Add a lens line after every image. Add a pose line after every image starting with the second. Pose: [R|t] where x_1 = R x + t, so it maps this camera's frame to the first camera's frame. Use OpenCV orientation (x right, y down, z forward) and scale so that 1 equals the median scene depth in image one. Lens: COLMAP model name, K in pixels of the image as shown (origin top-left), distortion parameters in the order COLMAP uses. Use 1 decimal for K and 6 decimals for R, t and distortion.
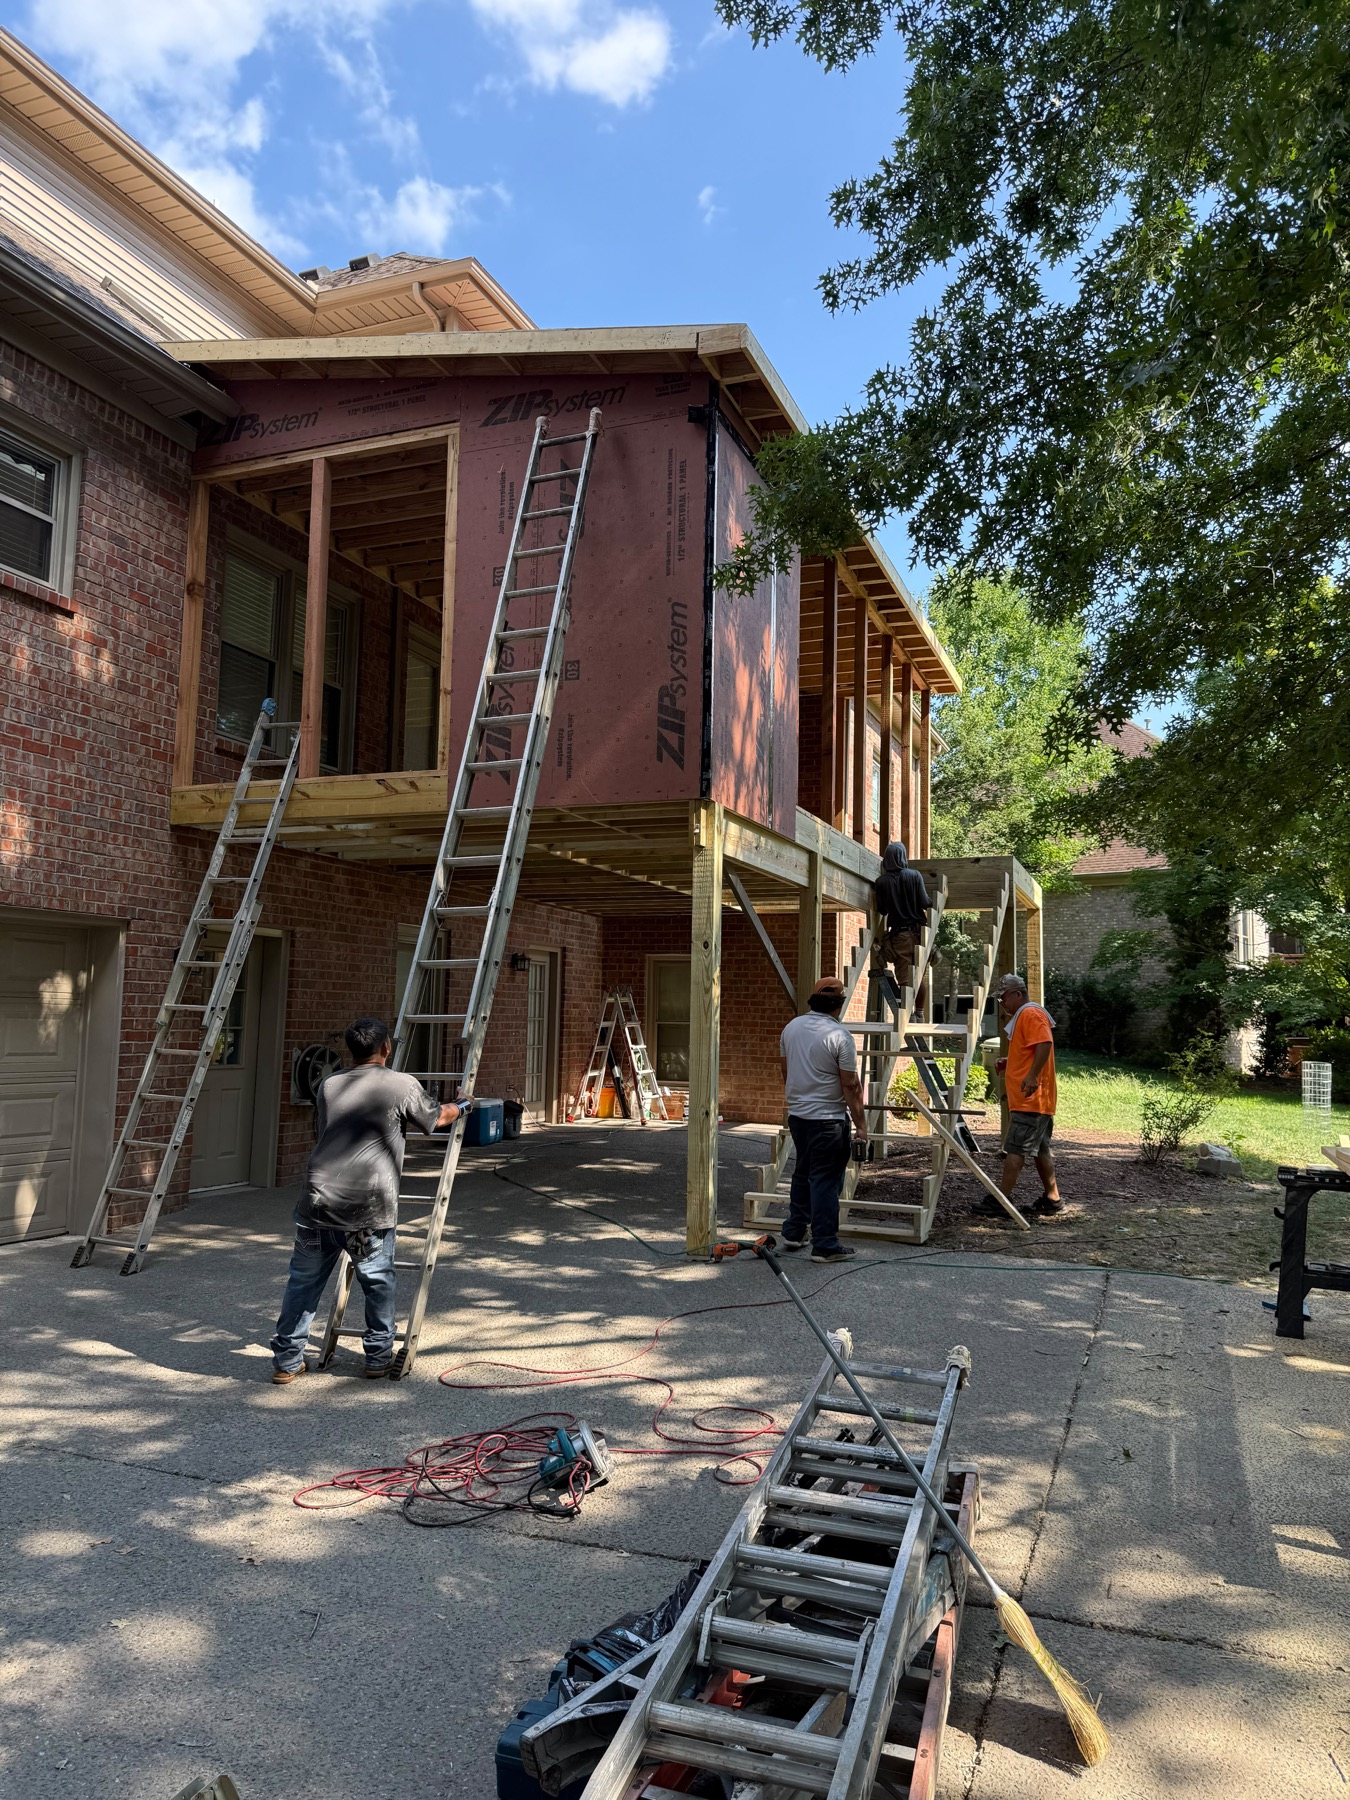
lens RADIAL K [[1273.6, 0, 688.2], [0, 1273.6, 894.6], [0, 0, 1]] dist [0.005488, -0.000110]
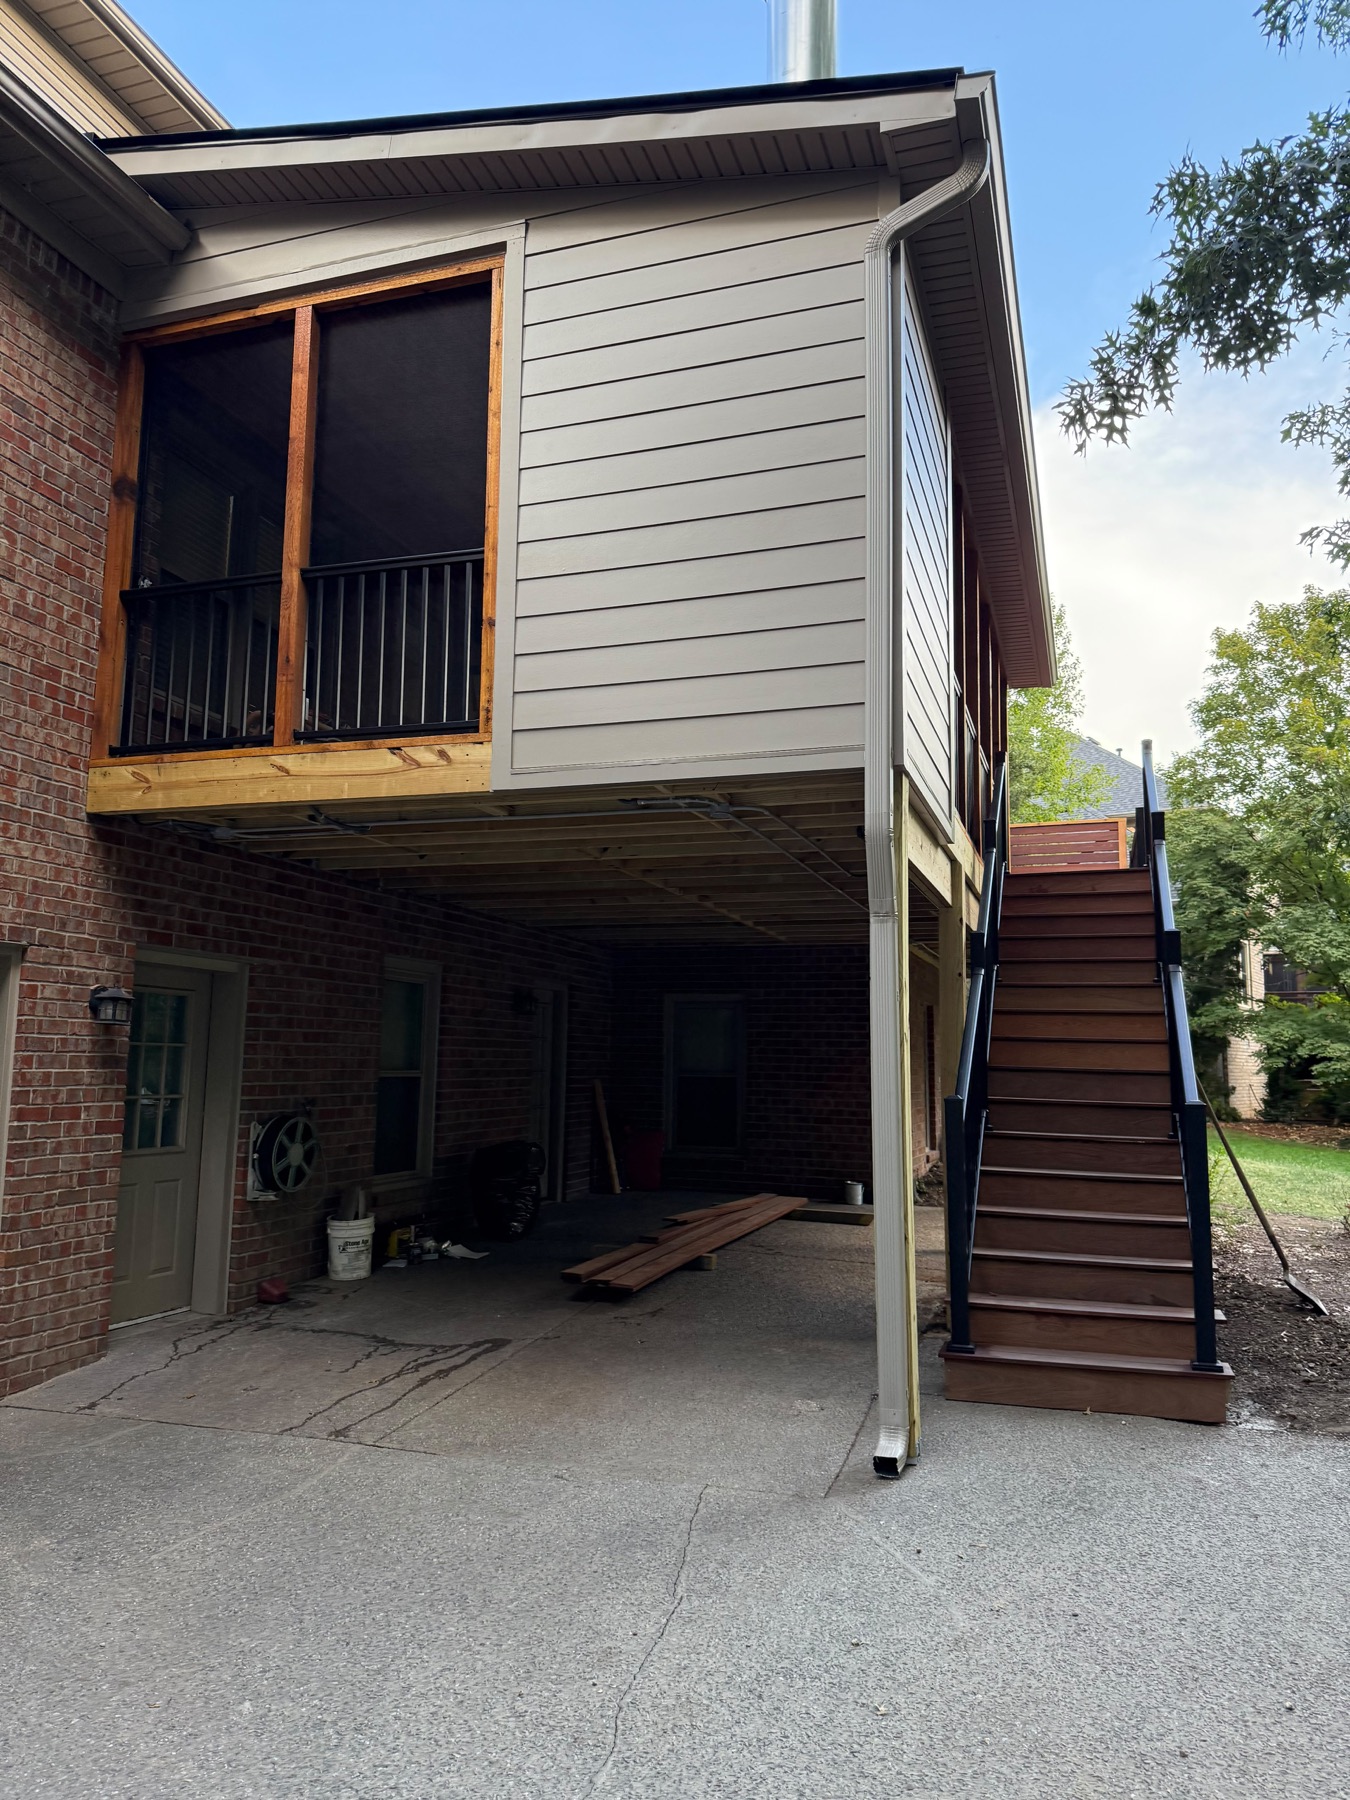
lens RADIAL K [[1273.6, 0, 660.5], [0, 1273.6, 905.9], [0, 0, 1]] dist [0.005488, -0.000110]
pose [[0.999102, 0.004744, 0.042104, -0.118520], [-0.003941, 0.999809, -0.019120, 0.009207], [-0.042187, 0.018937, 0.998930, 0.282159]]
